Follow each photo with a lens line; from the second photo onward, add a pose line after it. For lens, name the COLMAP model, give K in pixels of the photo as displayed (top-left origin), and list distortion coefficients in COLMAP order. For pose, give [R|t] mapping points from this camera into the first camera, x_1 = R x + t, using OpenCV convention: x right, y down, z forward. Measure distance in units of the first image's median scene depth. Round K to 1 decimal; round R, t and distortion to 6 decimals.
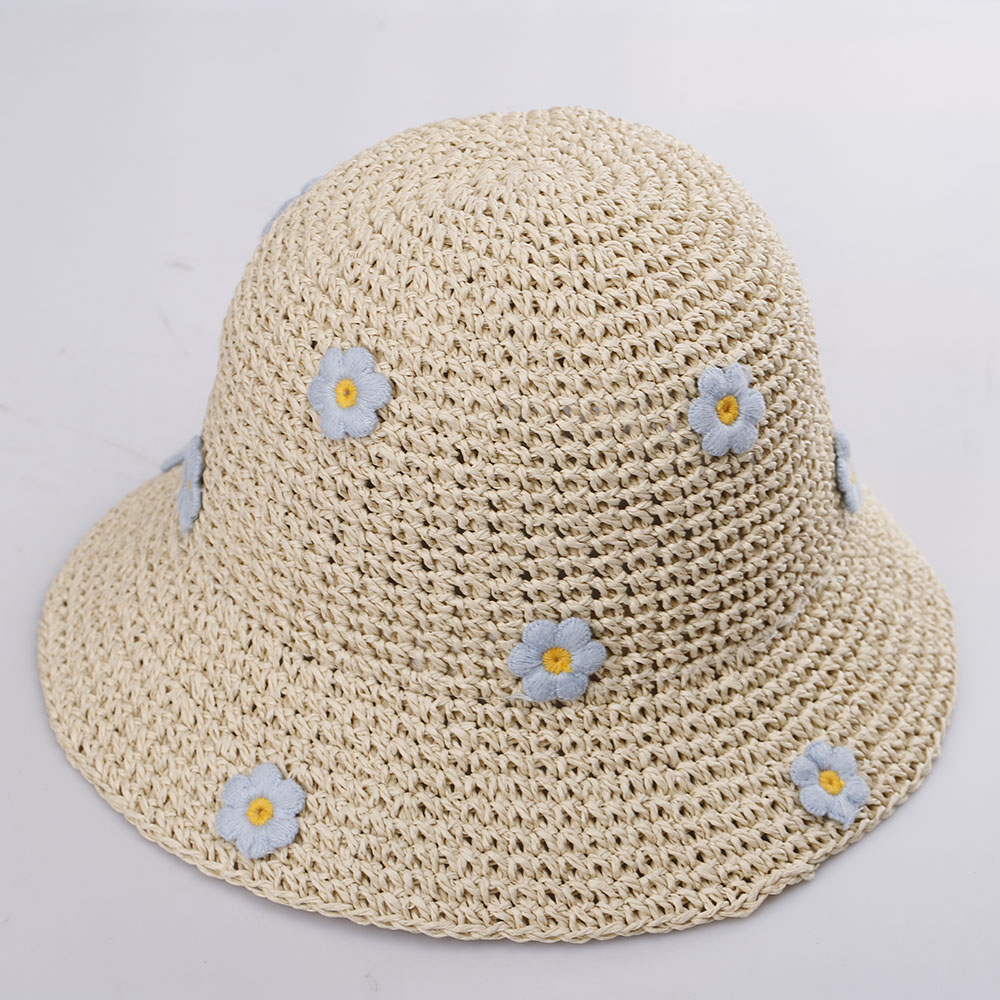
lens RADIAL K [[5192.2, 0, 498.7], [0, 5192.2, 493.8], [0, 0, 1]] dist [0.150617, 0.000000]
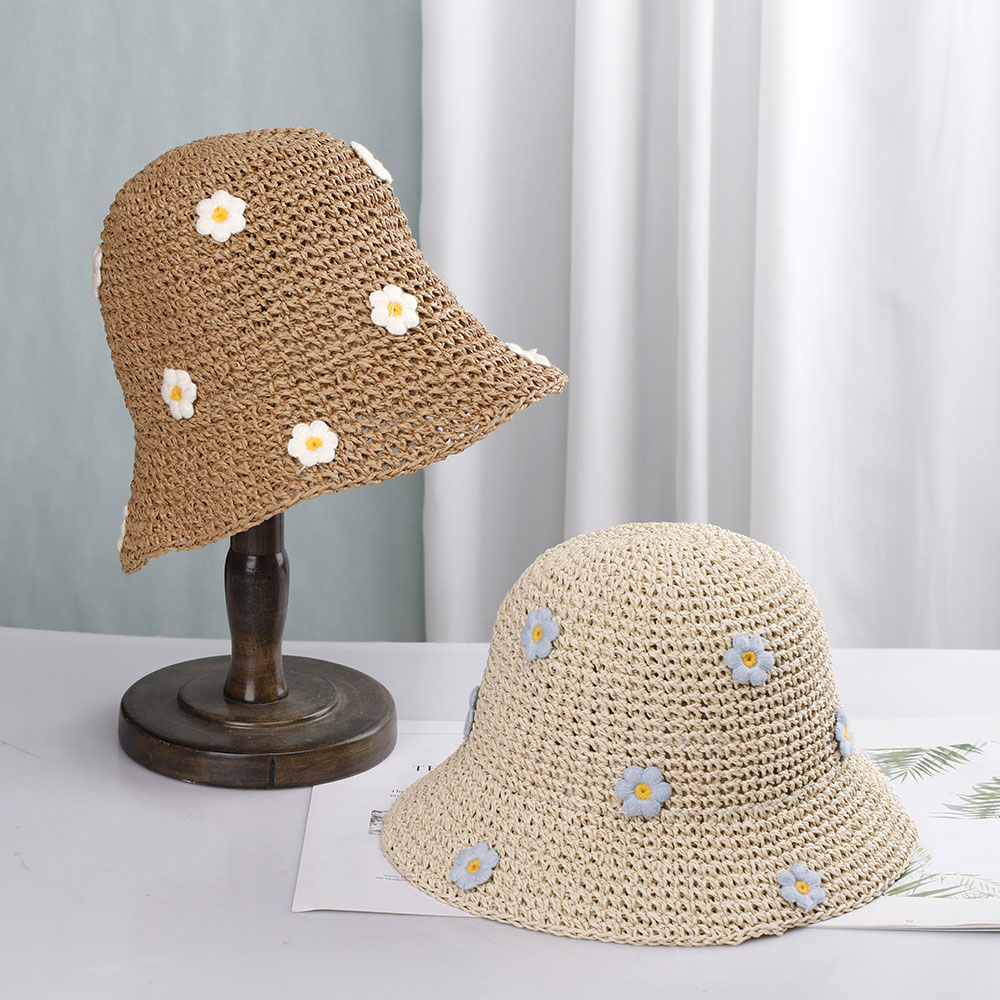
lens RADIAL K [[5192.2, 0, 418.4], [0, 5192.2, 521.1], [0, 0, 1]] dist [0.150617, 0.000000]
pose [[0.971251, 0.052638, -0.232164, 0.344573], [-0.111155, 0.962684, -0.246749, 0.390312], [0.210512, 0.265461, 0.940859, -0.716298]]
